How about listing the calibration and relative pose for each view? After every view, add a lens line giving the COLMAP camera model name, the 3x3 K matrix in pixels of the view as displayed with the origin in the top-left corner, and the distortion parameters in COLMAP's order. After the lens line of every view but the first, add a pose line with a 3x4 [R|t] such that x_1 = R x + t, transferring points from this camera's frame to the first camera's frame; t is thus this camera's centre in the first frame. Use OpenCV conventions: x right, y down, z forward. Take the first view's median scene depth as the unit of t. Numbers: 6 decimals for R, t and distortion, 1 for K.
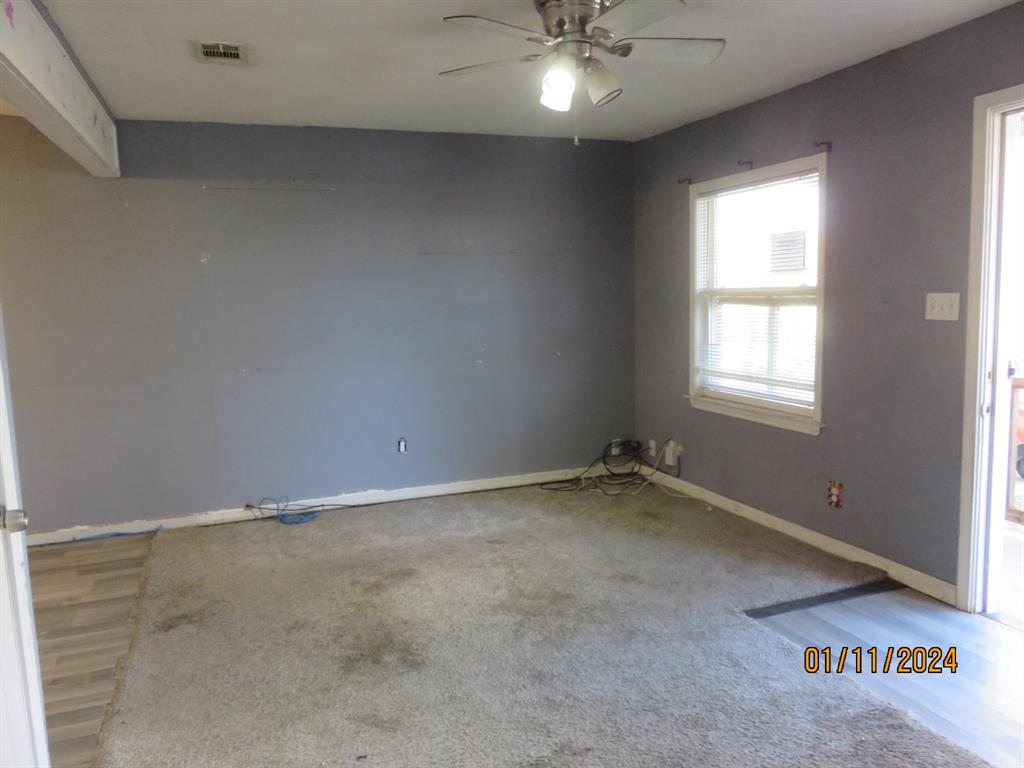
lens RADIAL K [[770.6, 0, 515.1], [0, 770.6, 381.7], [0, 0, 1]] dist [-0.008320, -0.005449]
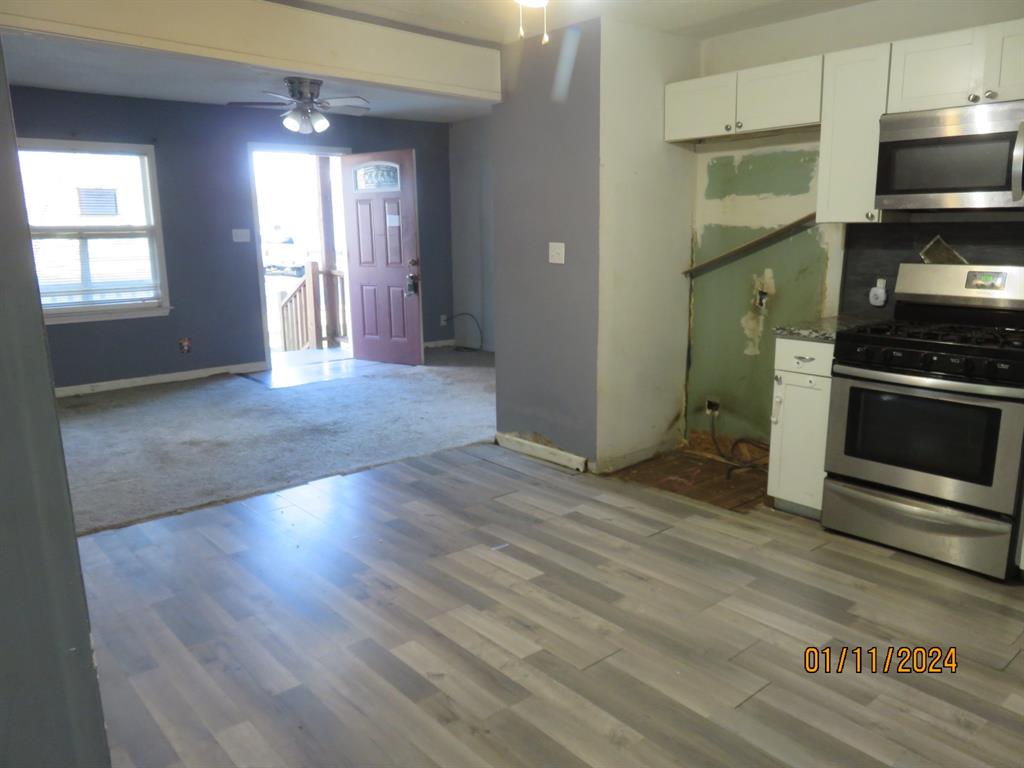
lens RADIAL K [[770.6, 0, 513.8], [0, 770.6, 382.0], [0, 0, 1]] dist [-0.008320, -0.005449]
pose [[-0.352229, -0.156381, 0.922757, -1.494707], [0.126316, 0.968977, 0.212431, -0.051582], [-0.927351, 0.191383, -0.321548, 0.894002]]
